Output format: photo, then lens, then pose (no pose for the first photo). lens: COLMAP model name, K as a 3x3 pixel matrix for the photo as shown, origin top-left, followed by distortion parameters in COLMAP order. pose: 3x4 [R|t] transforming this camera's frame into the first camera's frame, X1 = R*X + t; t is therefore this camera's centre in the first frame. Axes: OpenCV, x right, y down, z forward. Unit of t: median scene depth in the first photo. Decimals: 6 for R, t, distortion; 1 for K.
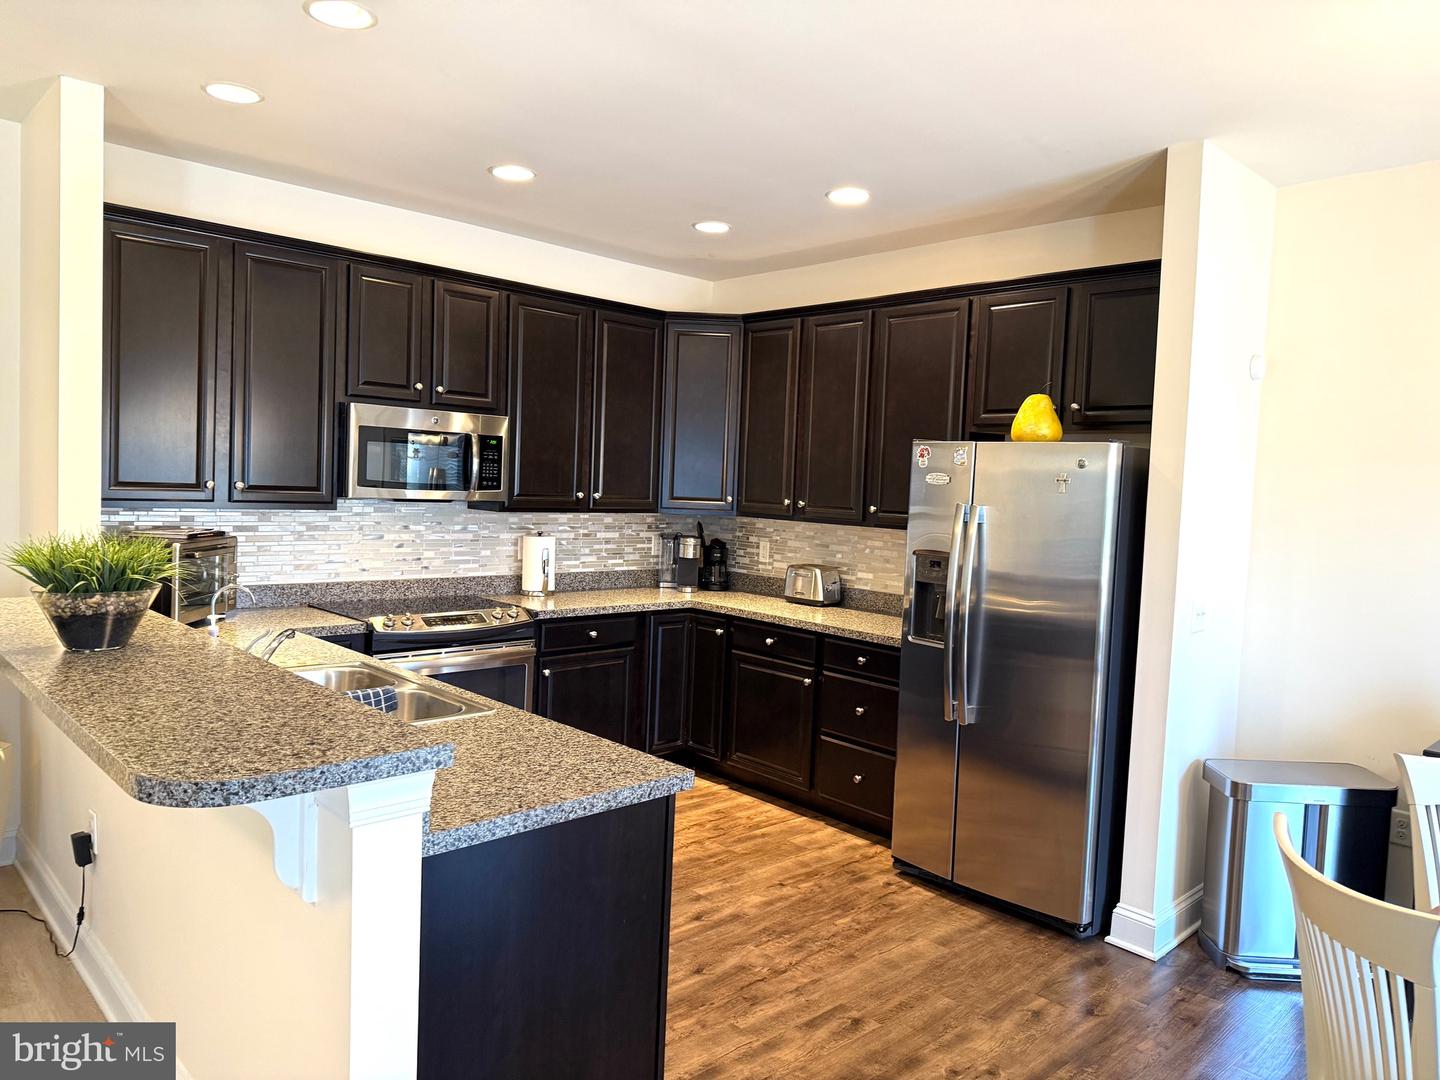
lens RADIAL K [[1023.2, 0, 726.6], [0, 1023.2, 546.5], [0, 0, 1]] dist [0.054512, -0.083341]
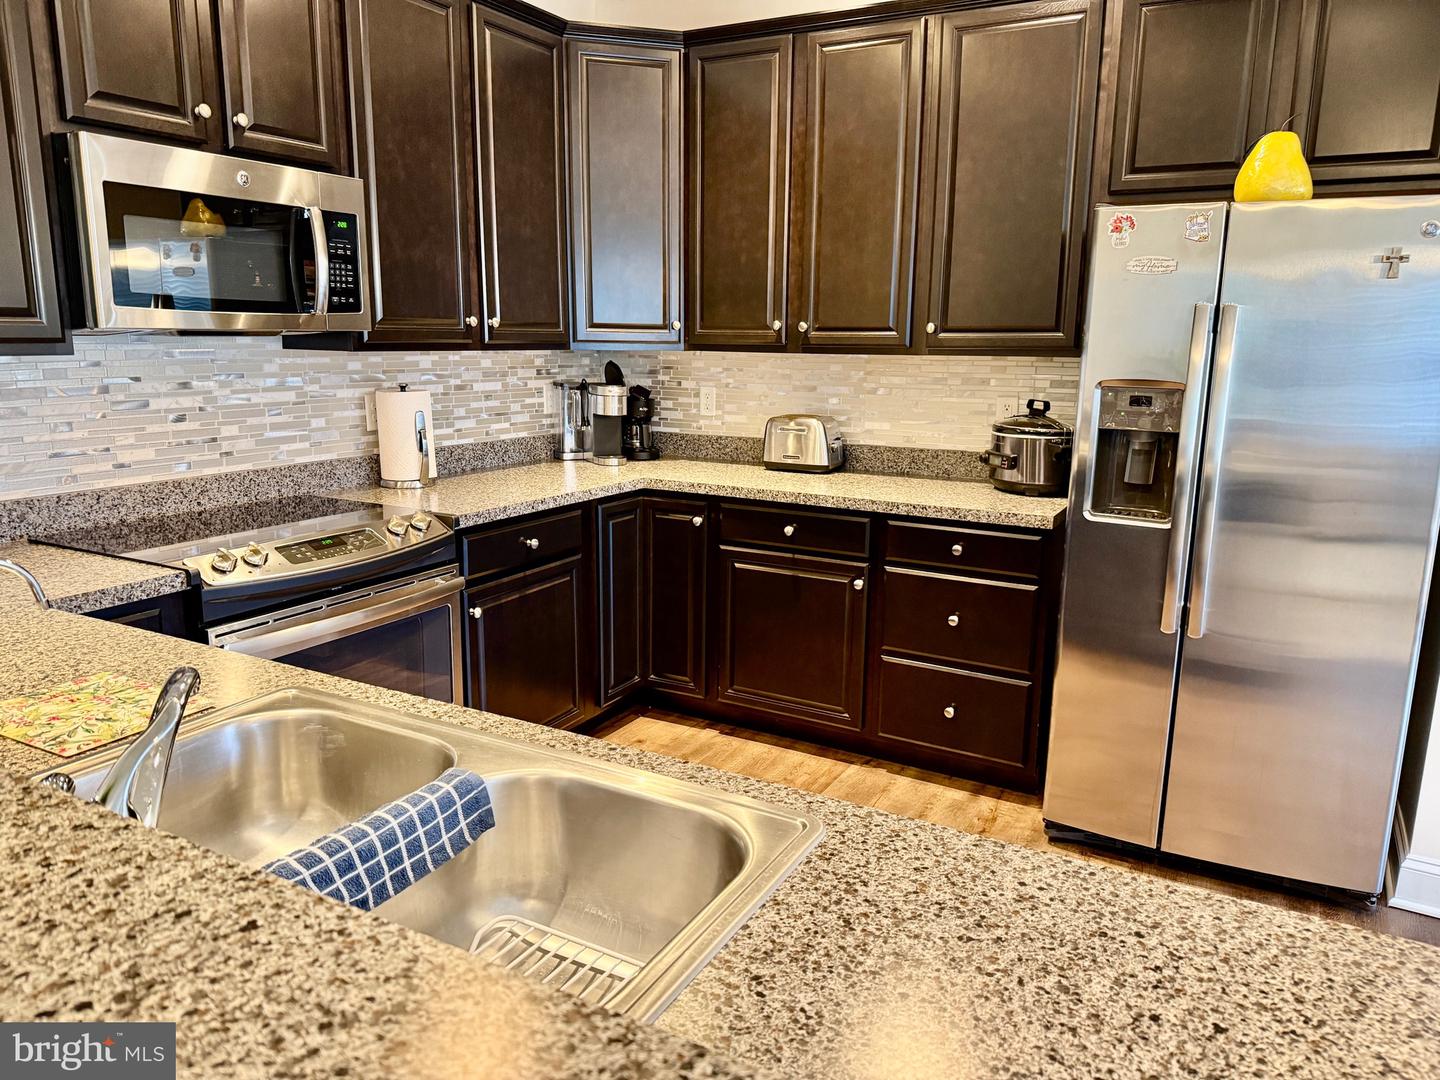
lens RADIAL K [[1023.2, 0, 727.3], [0, 1023.2, 568.6], [0, 0, 1]] dist [0.054512, -0.083341]
pose [[0.951713, -0.097320, 0.291155, -0.192890], [0.047357, 0.983610, 0.173978, -0.003973], [-0.303315, -0.151789, 0.940723, 0.340521]]
